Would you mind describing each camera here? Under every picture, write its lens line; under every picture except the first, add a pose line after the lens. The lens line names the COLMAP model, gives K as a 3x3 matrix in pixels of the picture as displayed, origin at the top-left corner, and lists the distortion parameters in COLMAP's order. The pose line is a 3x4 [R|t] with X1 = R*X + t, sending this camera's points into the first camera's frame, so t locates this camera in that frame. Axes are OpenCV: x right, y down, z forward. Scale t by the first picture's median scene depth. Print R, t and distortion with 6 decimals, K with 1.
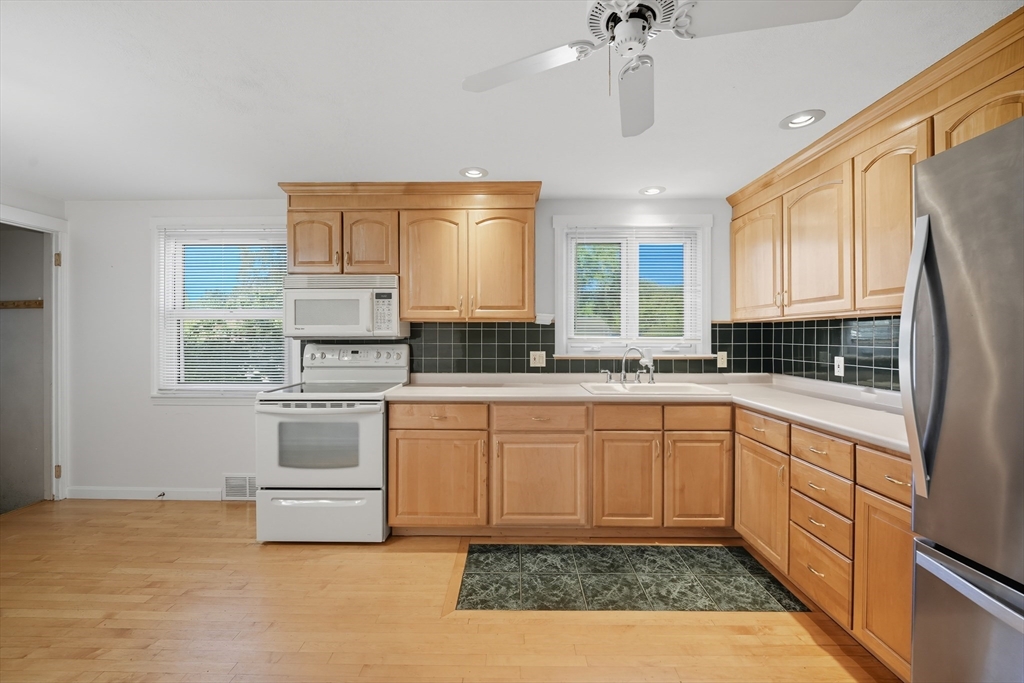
lens RADIAL K [[423.6, 0, 512.0], [0, 423.6, 336.1], [0, 0, 1]] dist [-0.009906, -0.000607]
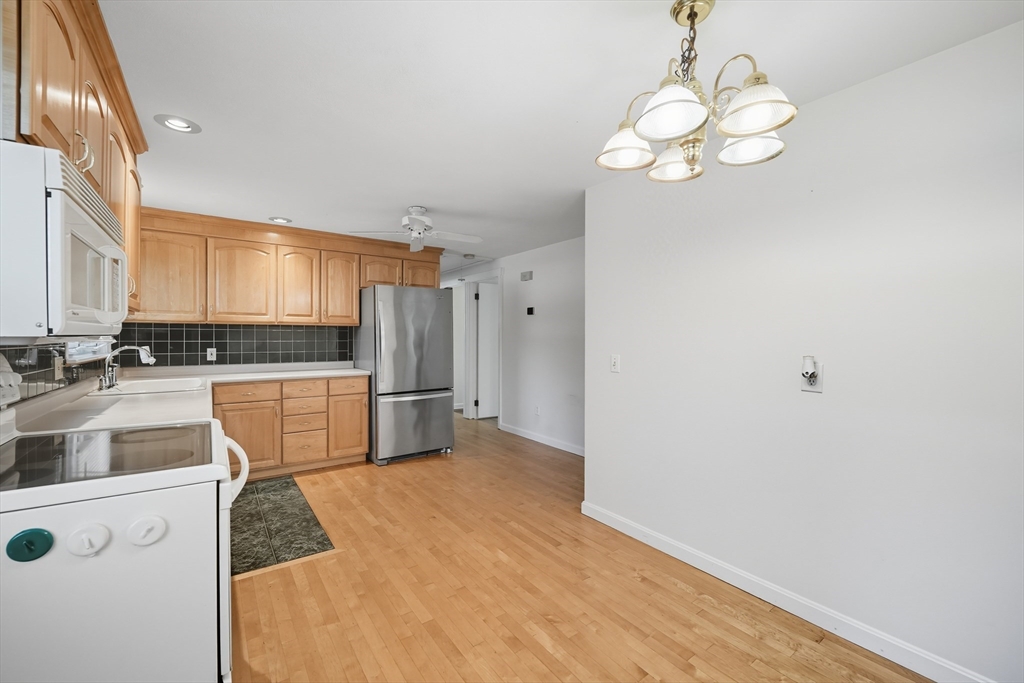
lens RADIAL K [[423.6, 0, 512.0], [0, 423.6, 336.1], [0, 0, 1]] dist [-0.009906, -0.000607]
pose [[-0.591133, -0.010697, 0.806503, -1.361800], [-0.013230, 0.999906, 0.003565, -0.019670], [-0.806466, -0.008563, -0.591219, 1.207330]]
